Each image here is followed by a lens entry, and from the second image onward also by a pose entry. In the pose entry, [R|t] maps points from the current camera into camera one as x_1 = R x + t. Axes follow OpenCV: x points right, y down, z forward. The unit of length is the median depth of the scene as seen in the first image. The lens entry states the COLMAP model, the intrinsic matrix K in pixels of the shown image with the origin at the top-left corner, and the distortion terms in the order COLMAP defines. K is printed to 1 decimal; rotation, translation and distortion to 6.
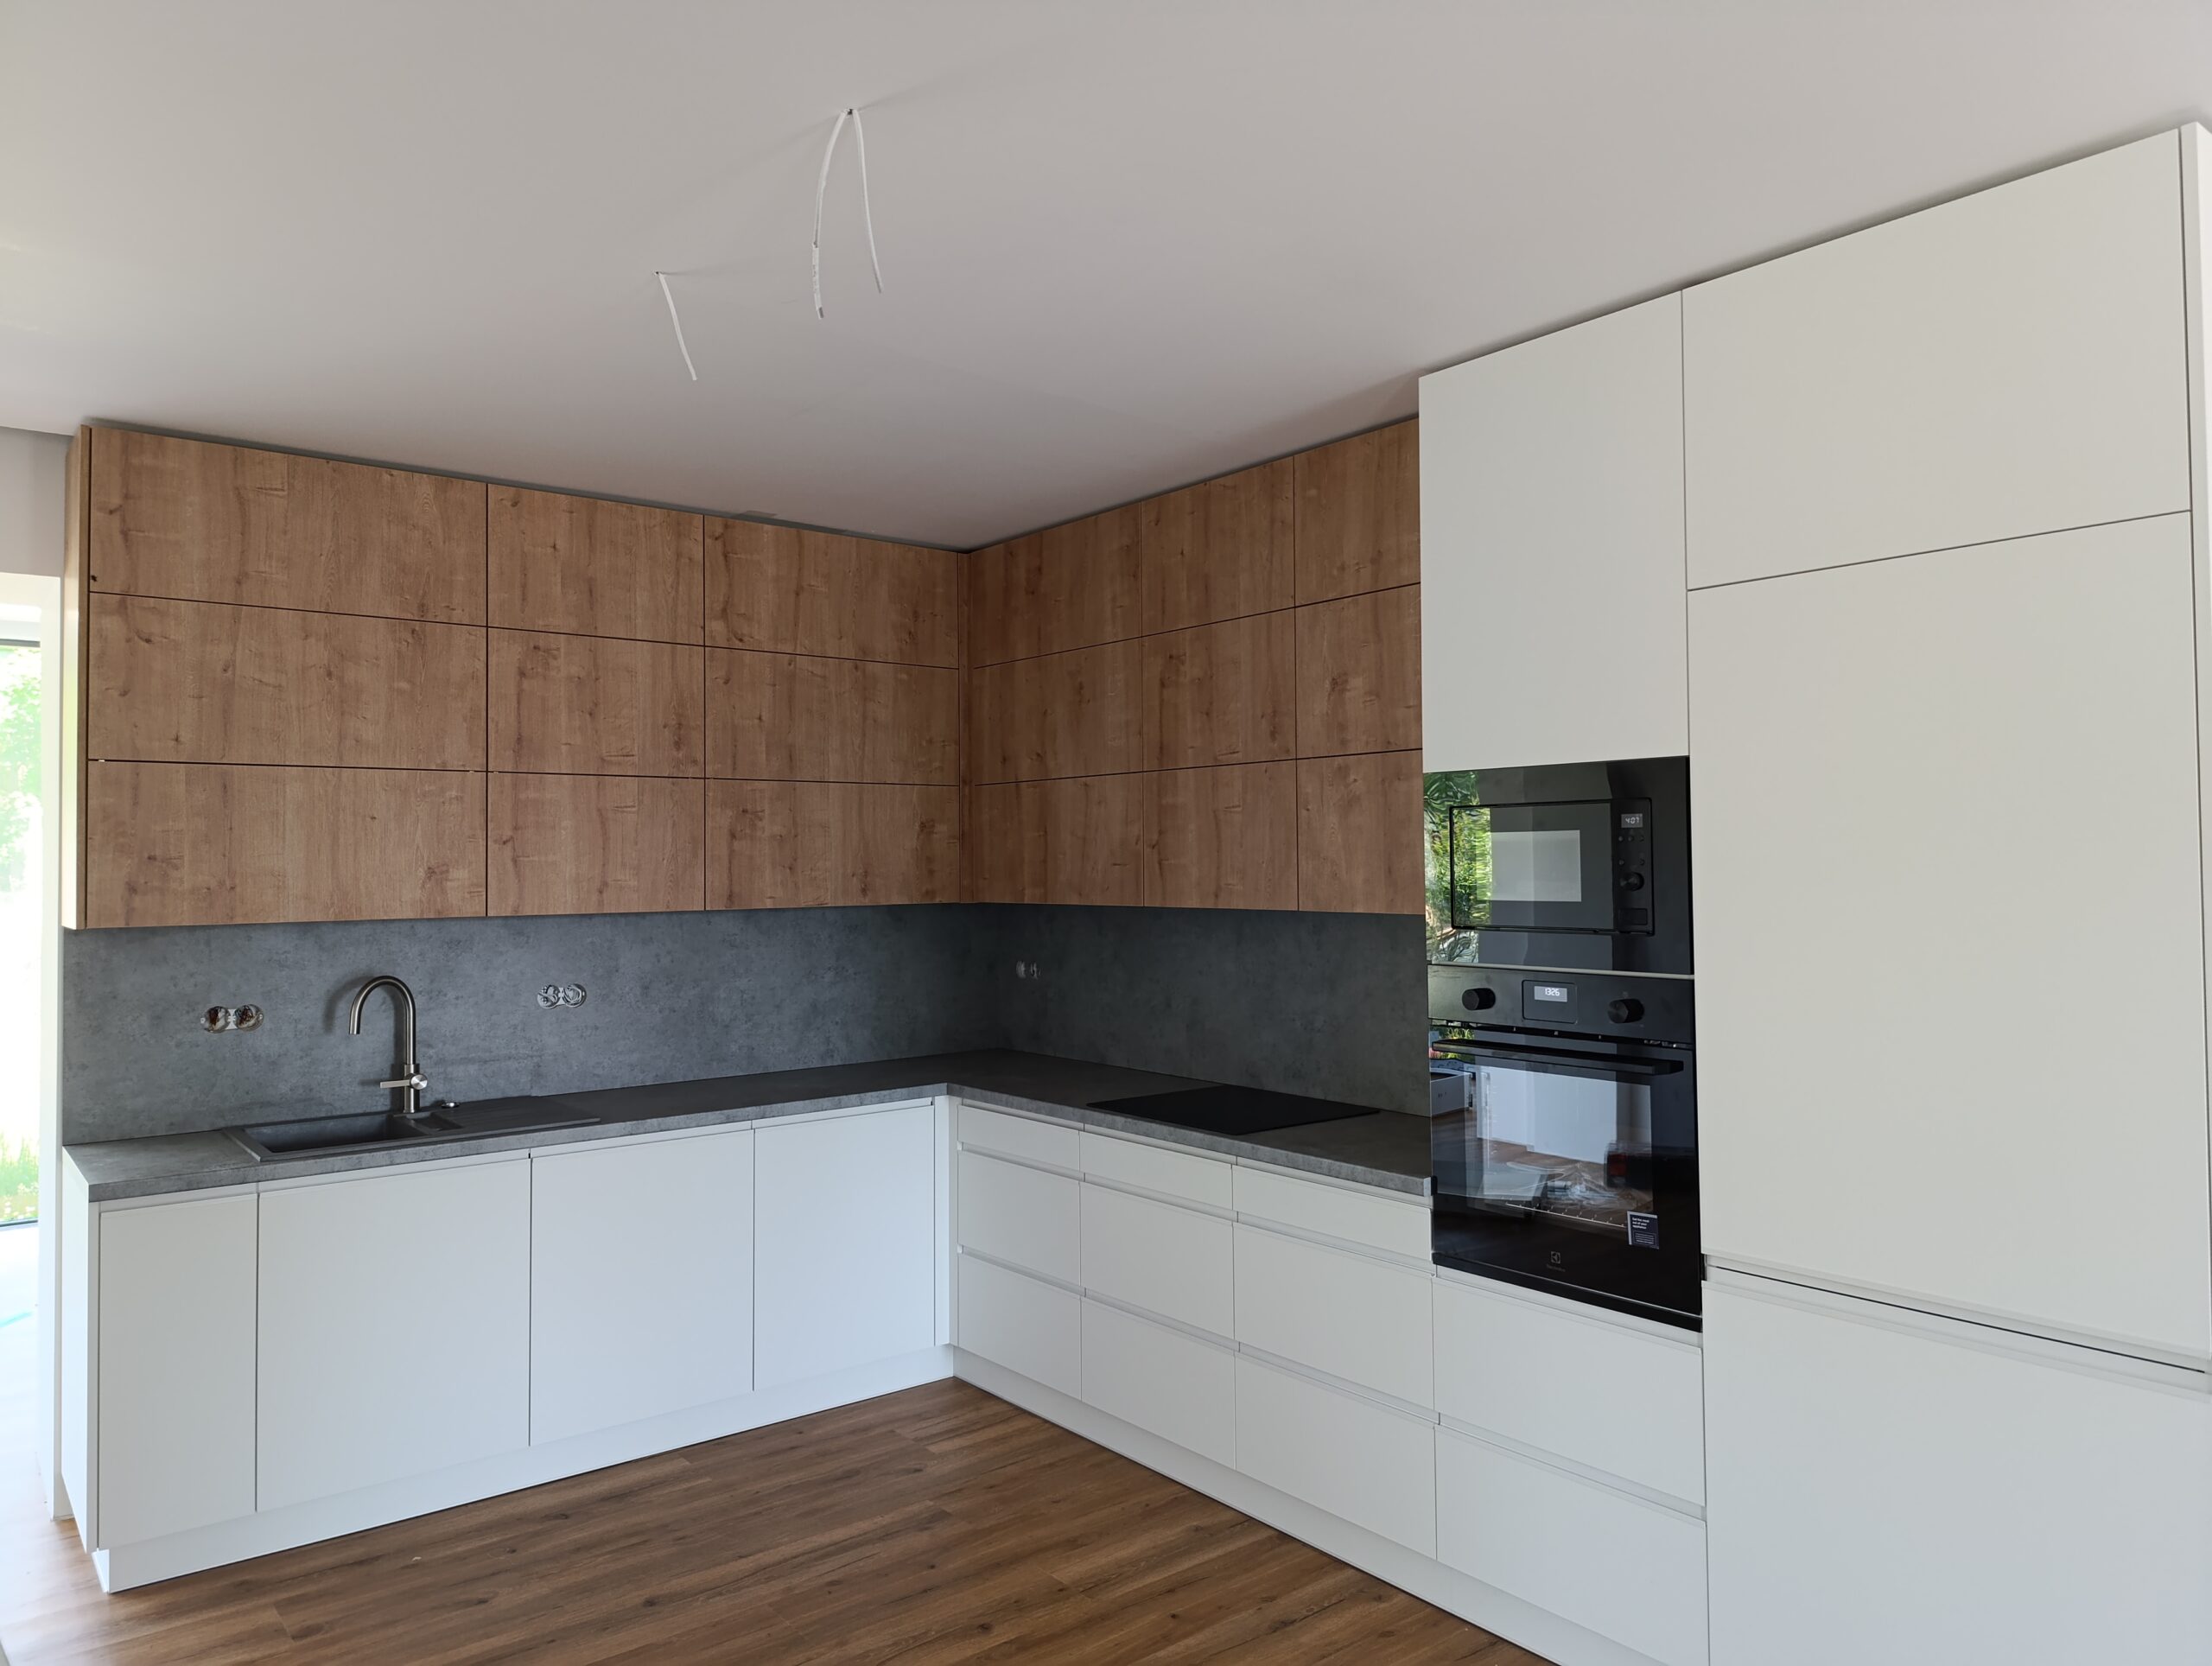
lens RADIAL K [[1487.4, 0, 1114.8], [0, 1487.4, 821.4], [0, 0, 1]] dist [0.040894, -0.057891]
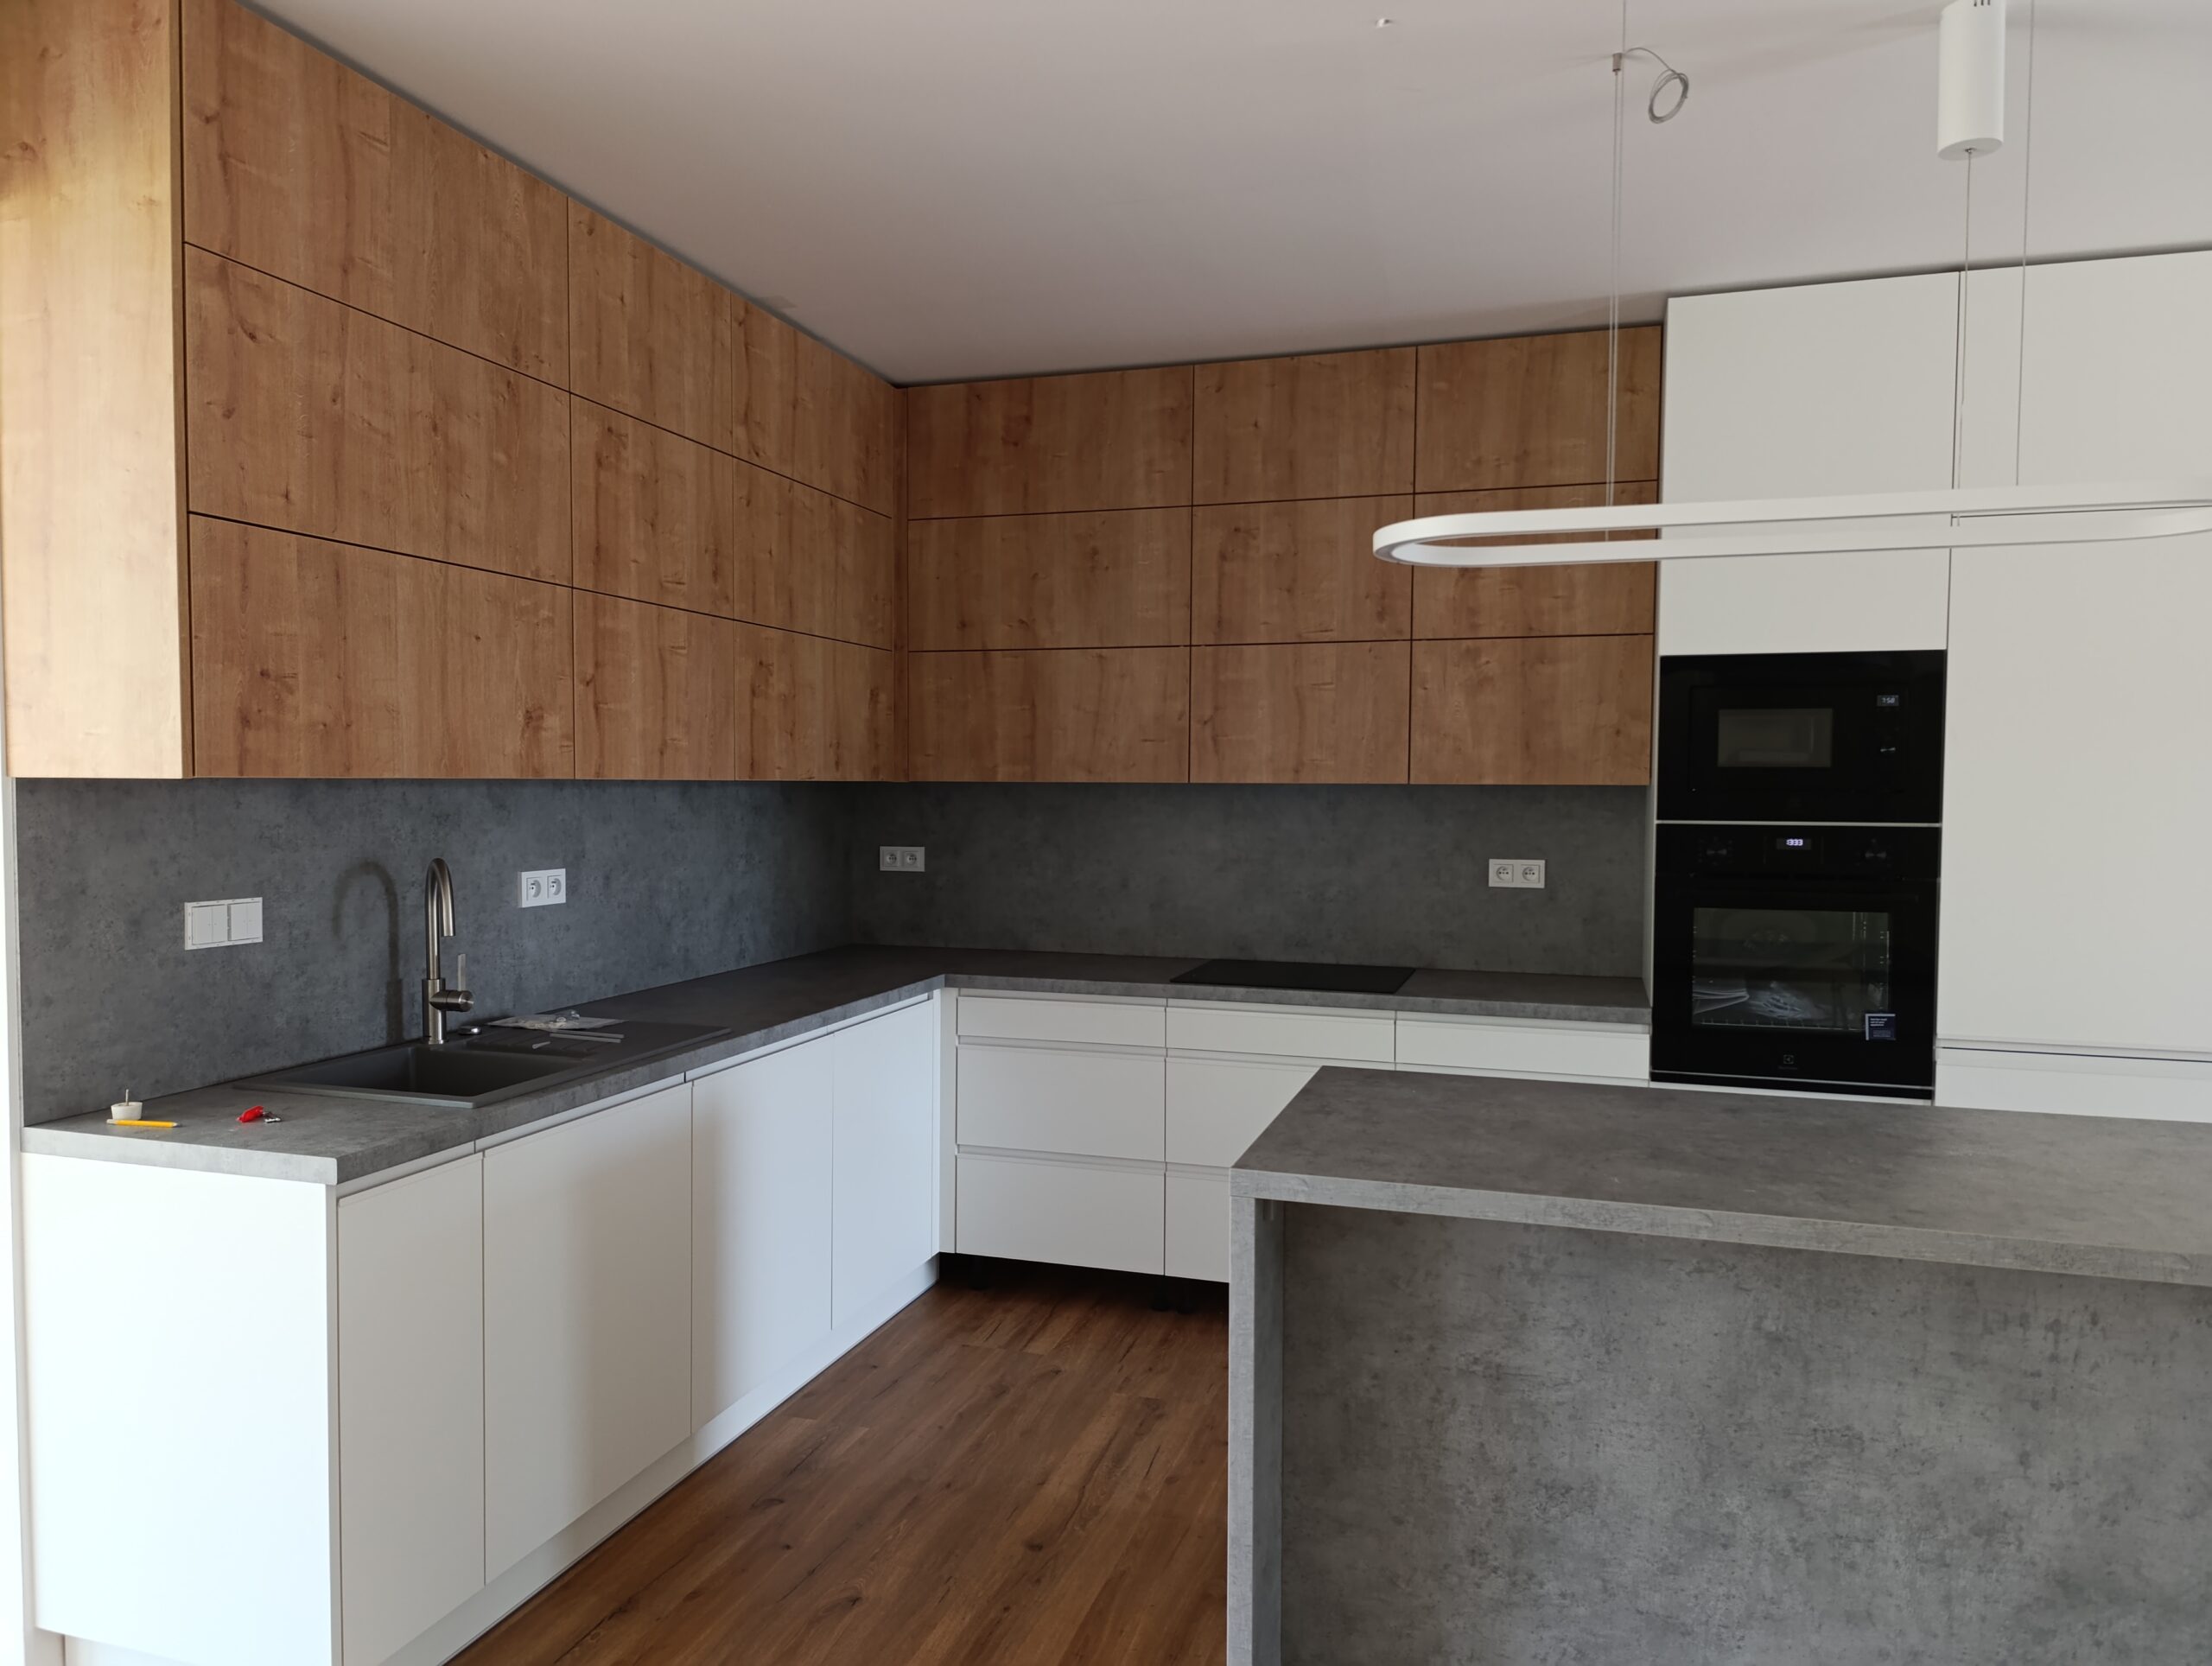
lens RADIAL K [[1493.7, 0, 1087.6], [0, 1493.7, 844.2], [0, 0, 1]] dist [0.045373, -0.056727]
pose [[0.839038, -0.008541, 0.544006, -0.630453], [-0.028858, 0.997771, 0.060174, 0.044034], [-0.543307, -0.066188, 0.836921, 0.219440]]
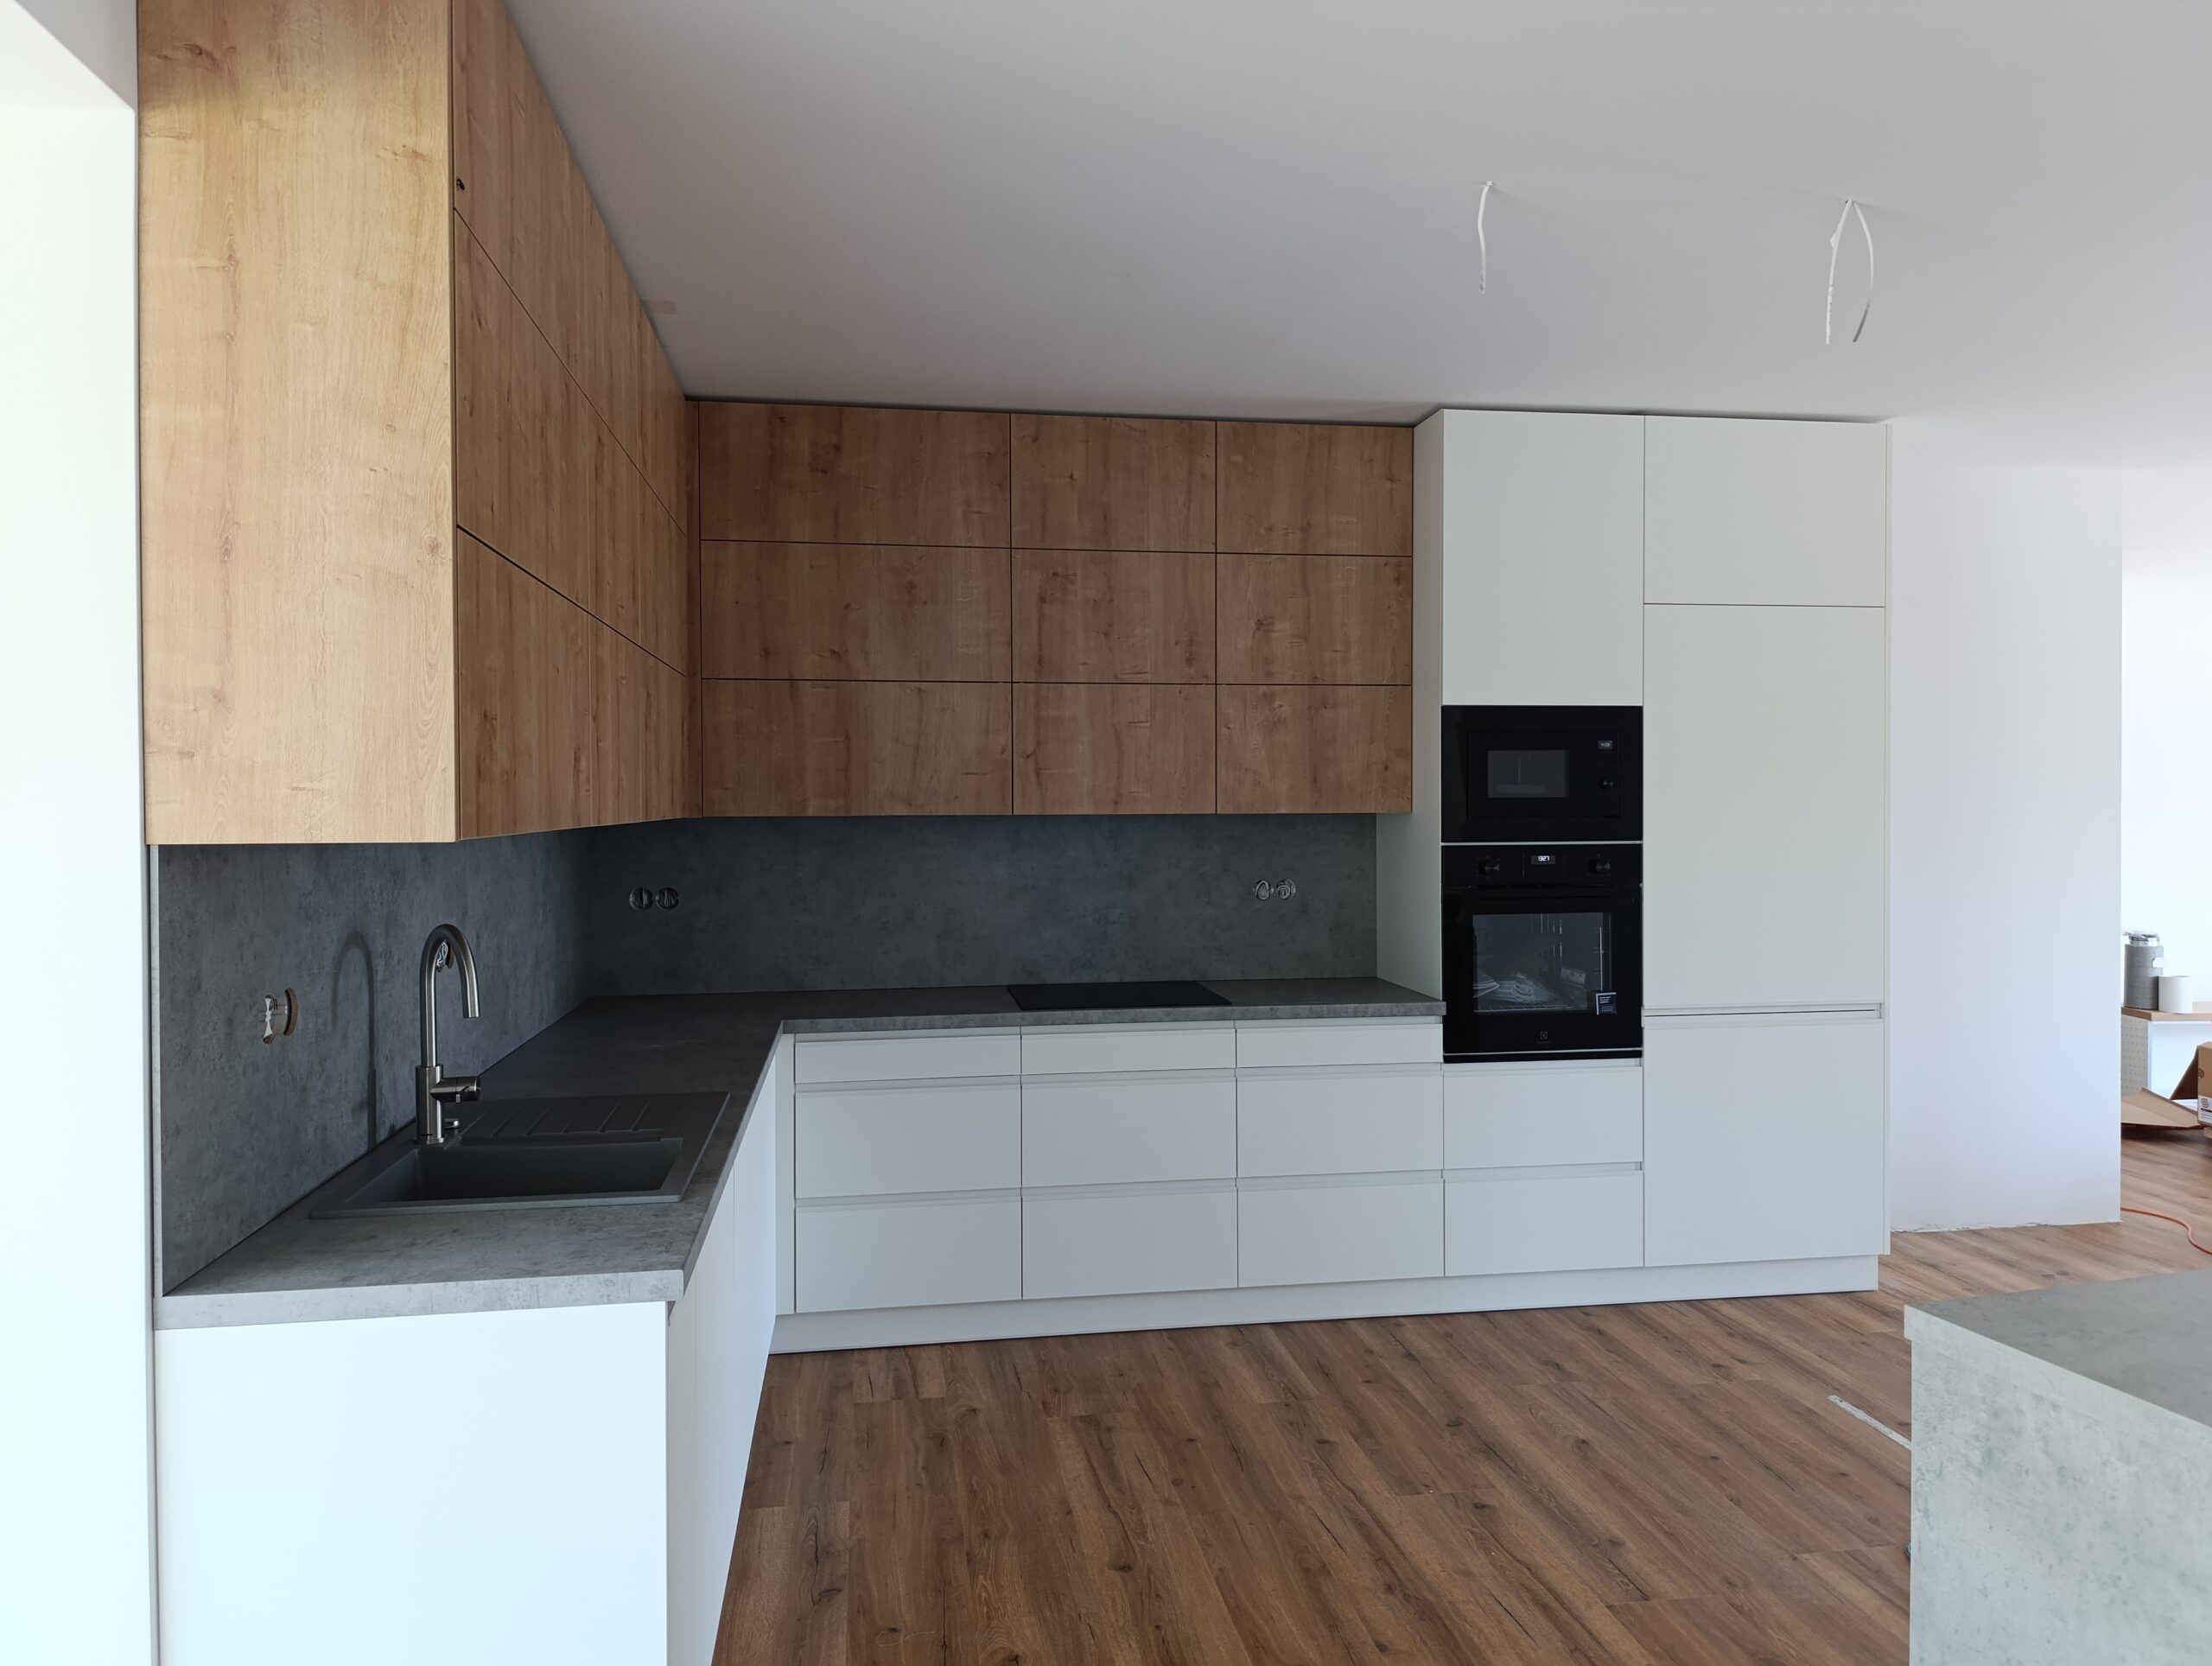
lens RADIAL K [[1507.6, 0, 1108.2], [0, 1507.6, 815.7], [0, 0, 1]] dist [0.069722, -0.098150]
pose [[0.502506, -0.002922, 0.864569, -0.917800], [-0.025280, 0.999517, 0.018072, 0.041076], [-0.864204, -0.030937, 0.502189, 0.460458]]
